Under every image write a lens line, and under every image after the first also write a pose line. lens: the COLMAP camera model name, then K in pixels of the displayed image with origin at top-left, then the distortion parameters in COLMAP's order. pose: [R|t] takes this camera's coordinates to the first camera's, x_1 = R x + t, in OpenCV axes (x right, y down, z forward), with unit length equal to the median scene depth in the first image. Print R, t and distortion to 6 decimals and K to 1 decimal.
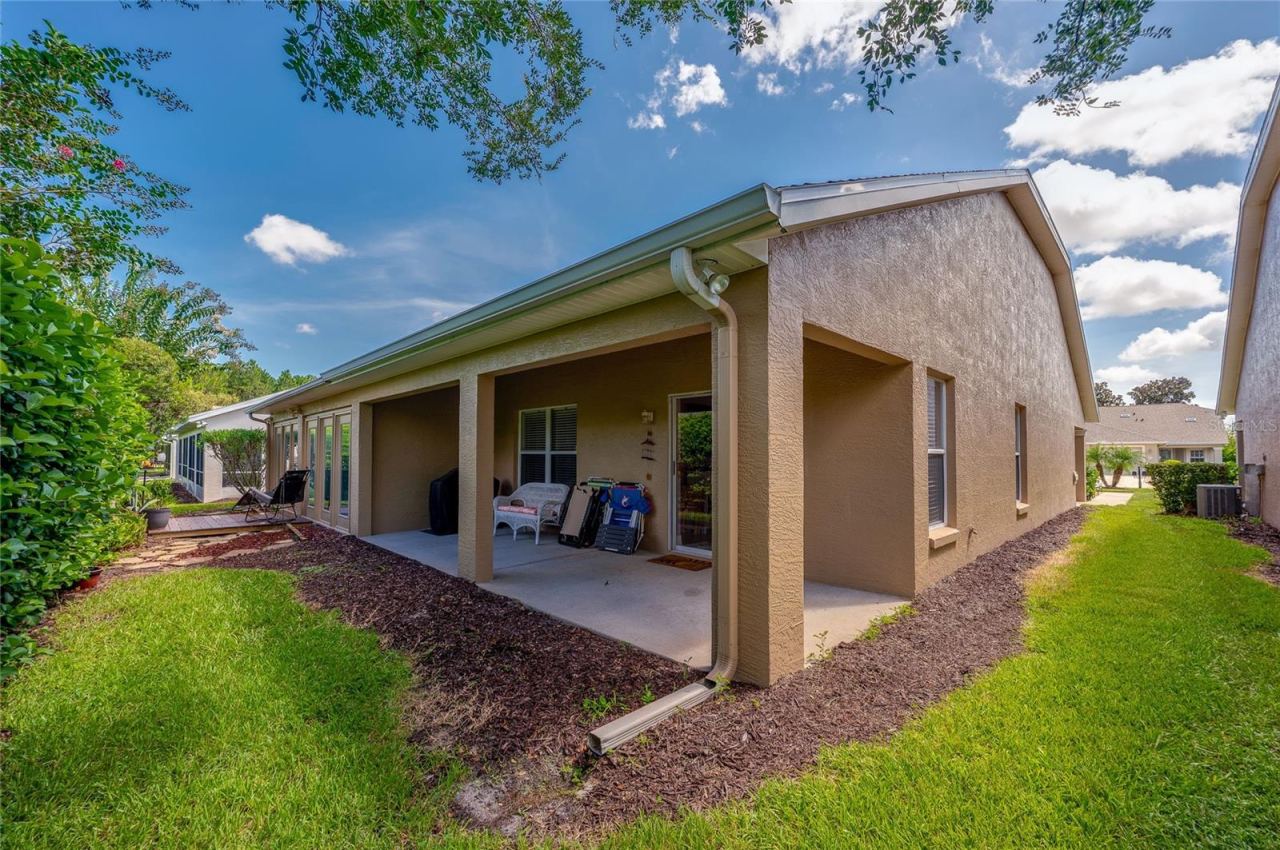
lens RADIAL K [[523.9, 0, 640.0], [0, 523.9, 425.0], [0, 0, 1]] dist [-0.021644, -0.000158]
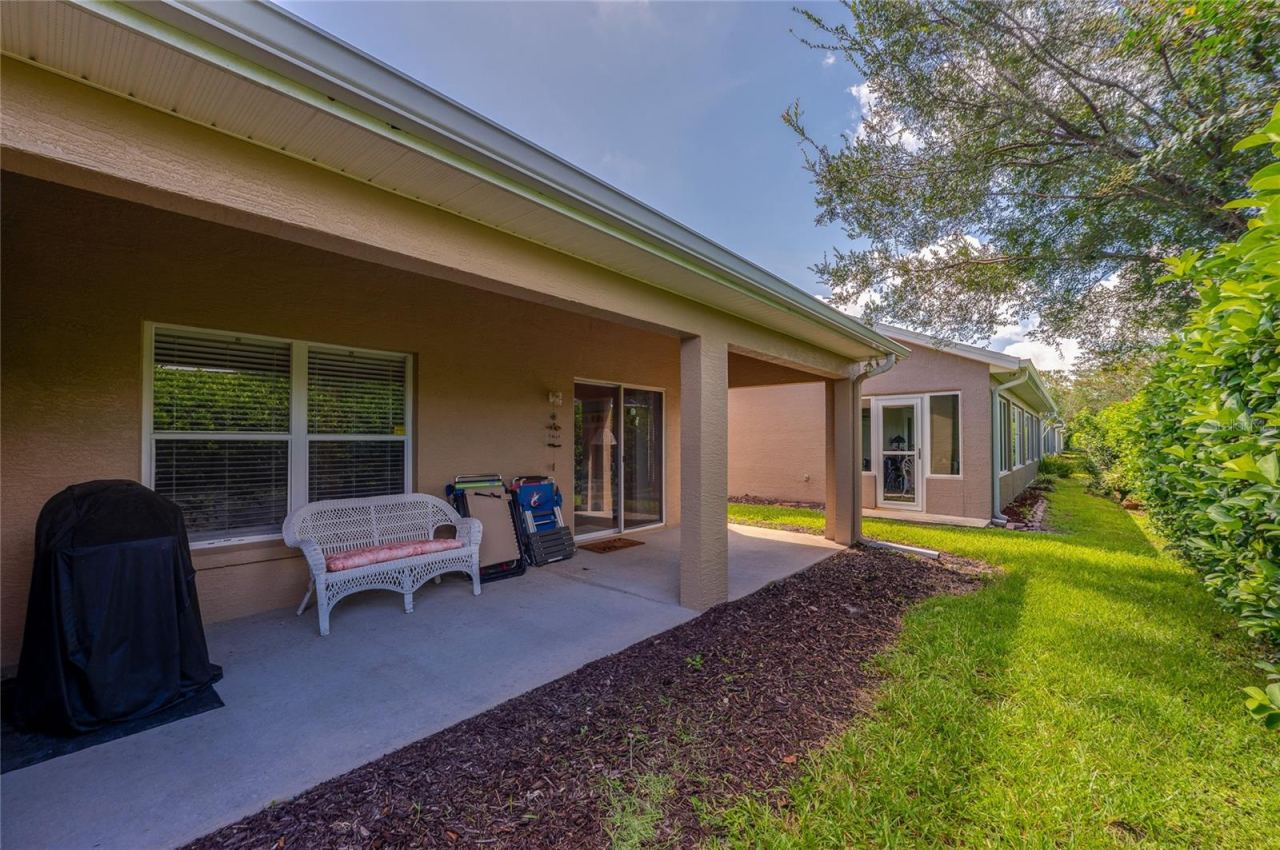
lens RADIAL K [[523.9, 0, 640.0], [0, 523.9, 425.0], [0, 0, 1]] dist [-0.021644, -0.000158]
pose [[-0.098013, 0.029673, 0.994743, -0.821507], [-0.054909, 0.997872, -0.035176, 0.050259], [-0.993669, -0.058068, -0.096175, 0.904159]]
